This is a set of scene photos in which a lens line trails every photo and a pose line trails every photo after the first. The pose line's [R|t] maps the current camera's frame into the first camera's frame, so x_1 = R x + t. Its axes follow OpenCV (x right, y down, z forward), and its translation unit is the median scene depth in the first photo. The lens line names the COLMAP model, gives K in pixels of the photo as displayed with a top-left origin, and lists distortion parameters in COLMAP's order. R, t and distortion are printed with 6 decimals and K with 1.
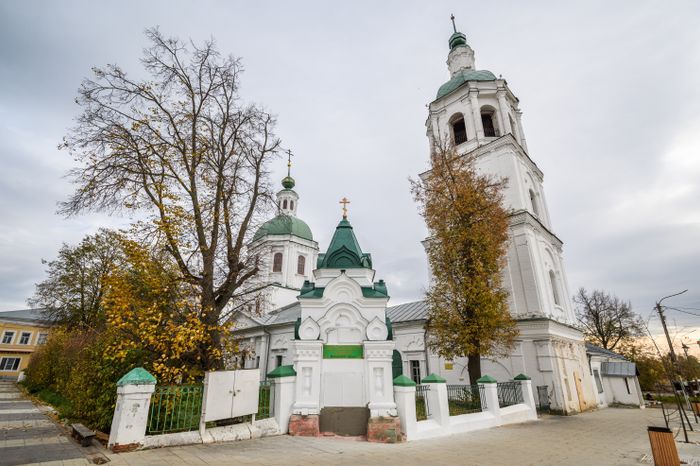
lens RADIAL K [[331.3, 0, 350.0], [0, 331.3, 233.0], [0, 0, 1]] dist [-0.007612, -0.000197]
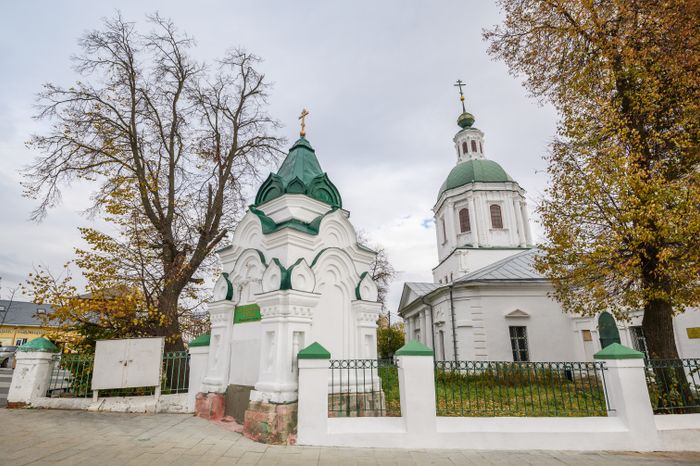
lens RADIAL K [[374.8, 0, 350.0], [0, 374.8, 233.0], [0, 0, 1]] dist [-0.004819, -0.002532]
pose [[0.734412, -0.210554, -0.645218, 0.528521], [0.263607, 0.964518, -0.014703, 0.192529], [0.625420, -0.159286, 0.763857, 0.398507]]
